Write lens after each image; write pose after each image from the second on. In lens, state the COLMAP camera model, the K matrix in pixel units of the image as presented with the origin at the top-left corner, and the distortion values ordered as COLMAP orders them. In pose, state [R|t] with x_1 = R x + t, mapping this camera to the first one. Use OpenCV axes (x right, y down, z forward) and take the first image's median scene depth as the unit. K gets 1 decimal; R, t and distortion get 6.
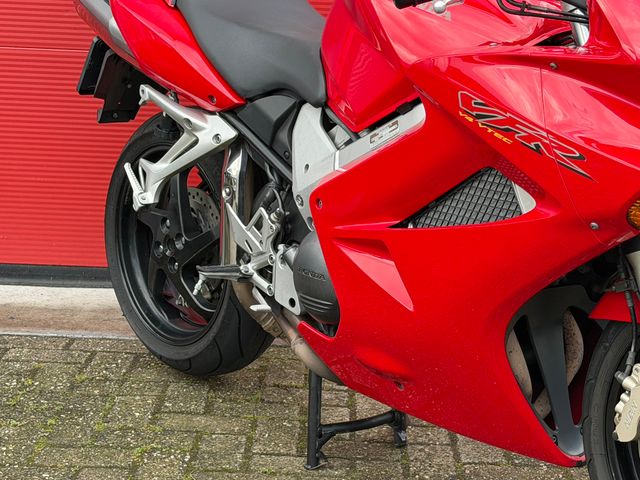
lens RADIAL K [[1439.4, 0, 316.3], [0, 1439.4, 262.8], [0, 0, 1]] dist [0.114434, 0.352852]
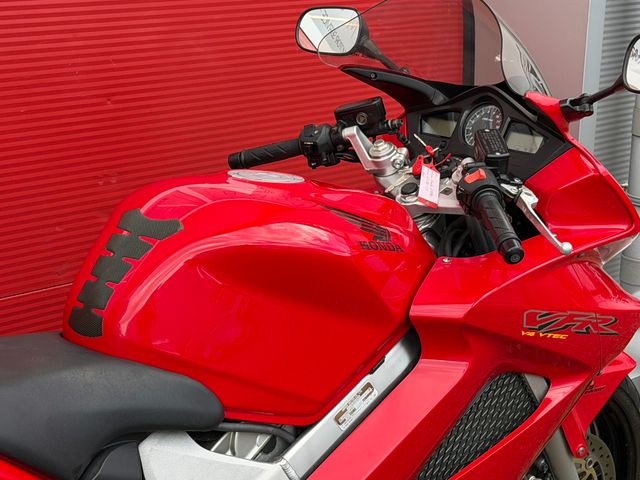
lens RADIAL K [[1367.7, 0, 320.9], [0, 1367.7, 206.7], [0, 0, 1]] dist [0.087772, 0.003615]
pose [[-0.051286, -0.278529, 0.959057, -0.601681], [0.214823, 0.934764, 0.282962, -0.376826], [-0.975306, 0.220540, 0.011894, 0.875114]]
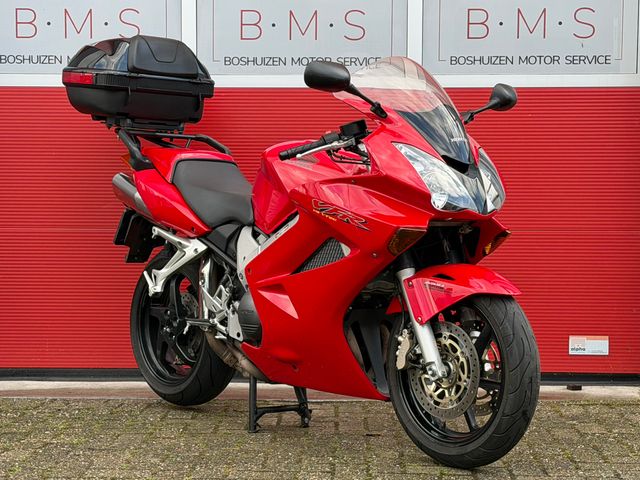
lens RADIAL K [[1439.4, 0, 316.3], [0, 1439.4, 262.8], [0, 0, 1]] dist [0.114434, 0.352852]
pose [[0.999626, -0.026483, 0.006772, 0.069617], [0.027296, 0.980328, -0.195476, 0.289596], [-0.001462, 0.195588, 0.980685, -0.771668]]
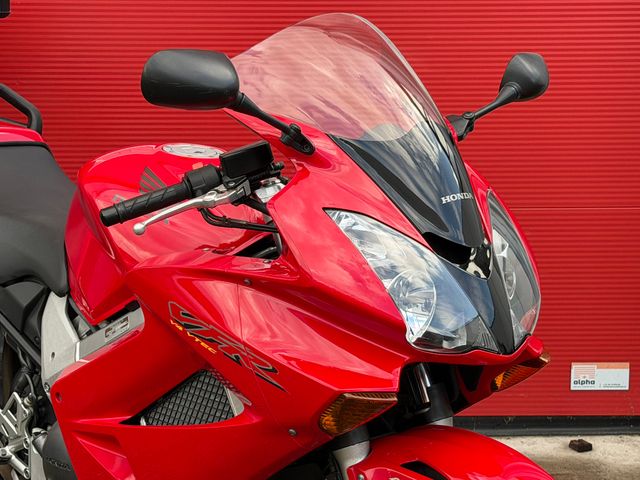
lens RADIAL K [[1439.4, 0, 316.3], [0, 1439.4, 262.8], [0, 0, 1]] dist [0.114434, 0.352852]
pose [[0.996118, -0.045029, 0.075645, 0.100937], [0.048059, 0.998094, -0.038721, -0.079911], [-0.073757, 0.042206, 0.996383, -0.041685]]
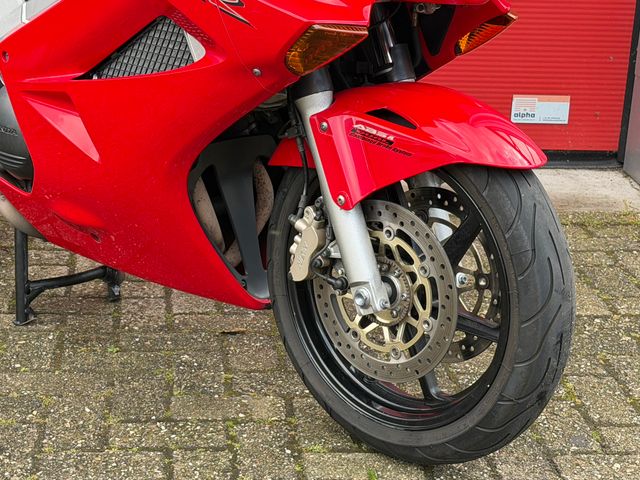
lens RADIAL K [[1439.4, 0, 316.3], [0, 1439.4, 262.8], [0, 0, 1]] dist [0.114434, 0.352852]
pose [[0.990815, -0.030475, 0.131745, 0.070610], [0.019045, 0.996012, 0.087164, 0.015607], [-0.133876, -0.083854, 0.987444, -0.023618]]
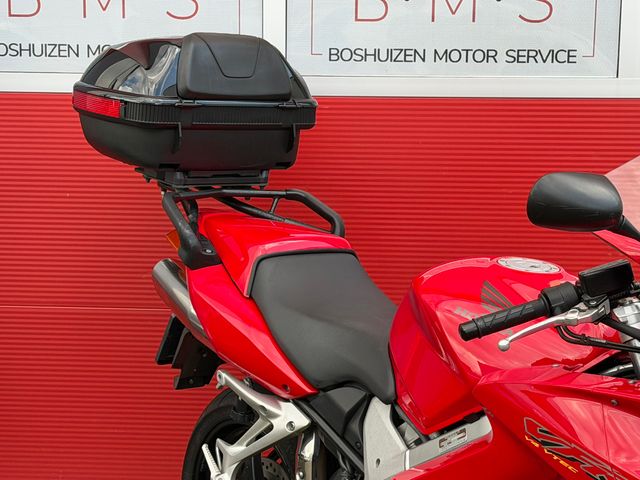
lens RADIAL K [[1439.4, 0, 316.3], [0, 1439.4, 262.8], [0, 0, 1]] dist [0.114434, 0.352852]
pose [[0.999104, -0.015679, -0.039310, -0.007749], [0.011465, 0.994383, -0.105217, -0.096187], [0.040739, 0.104672, 0.993672, -0.053121]]
